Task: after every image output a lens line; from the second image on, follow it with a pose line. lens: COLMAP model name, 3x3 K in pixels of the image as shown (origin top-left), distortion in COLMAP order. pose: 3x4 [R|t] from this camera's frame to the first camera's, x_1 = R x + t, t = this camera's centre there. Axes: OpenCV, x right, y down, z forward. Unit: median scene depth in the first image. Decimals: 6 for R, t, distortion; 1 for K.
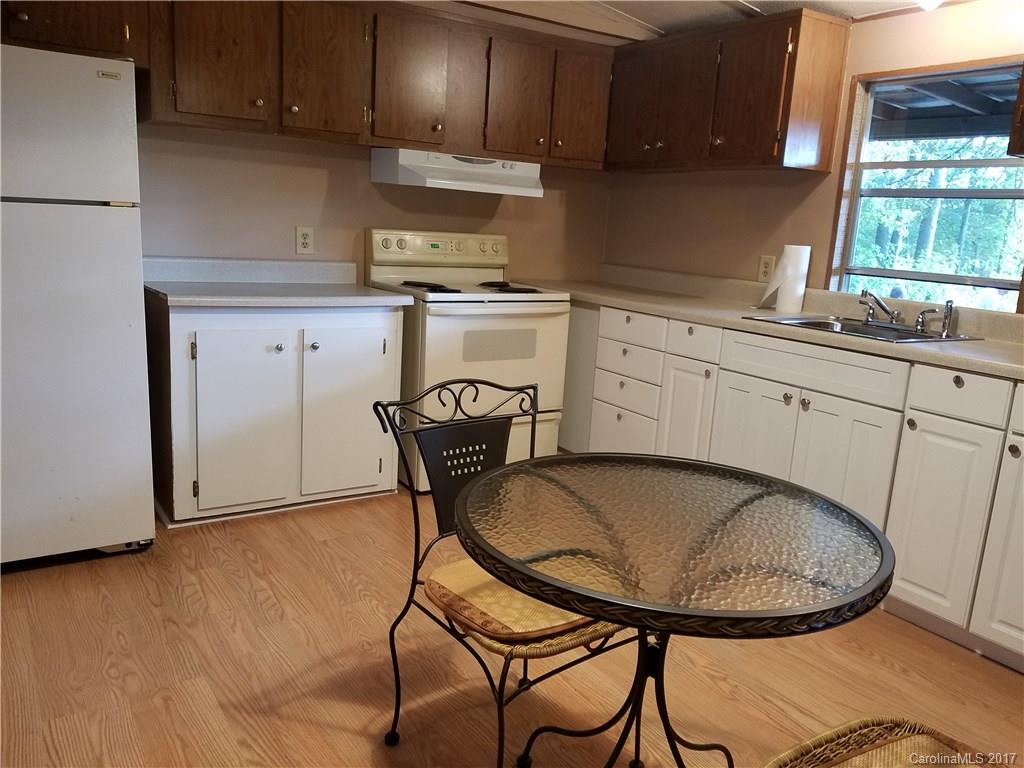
lens RADIAL K [[836.1, 0, 512.0], [0, 836.1, 384.0], [0, 0, 1]] dist [0.037649, -0.001731]
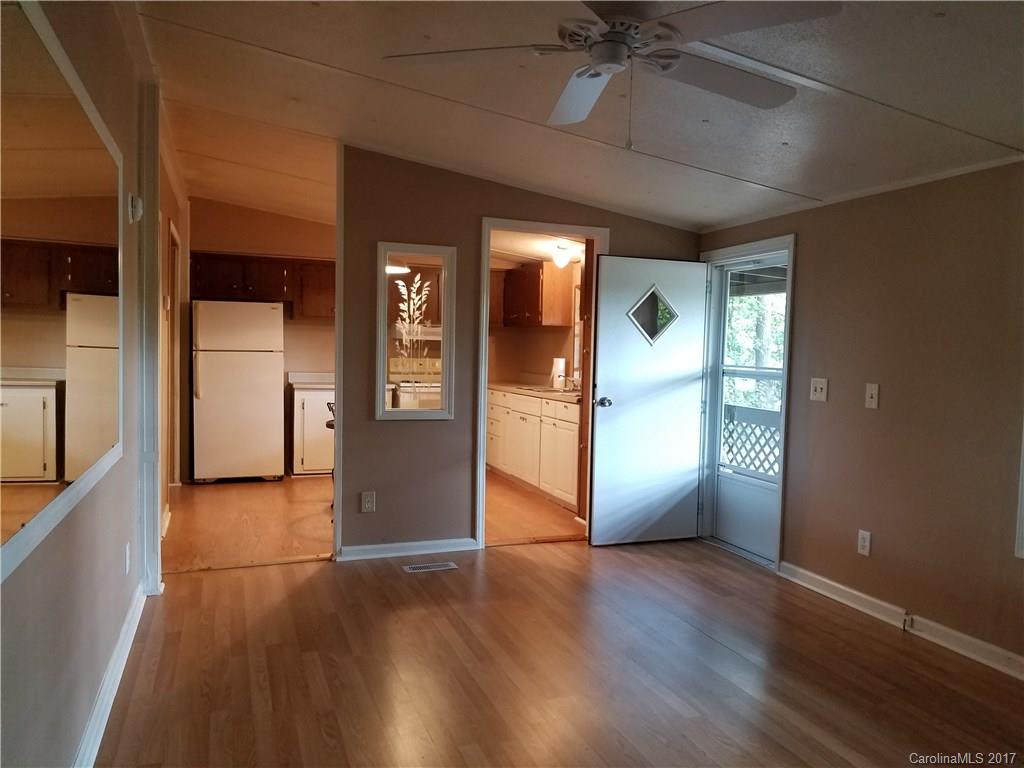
lens RADIAL K [[758.8, 0, 512.0], [0, 758.8, 384.0], [0, 0, 1]] dist [0.119690, -0.000037]
pose [[0.976447, -0.027597, -0.213987, 0.745382], [-0.005940, 0.987972, -0.154521, 0.251494], [0.215677, 0.152152, 0.964538, -1.128803]]
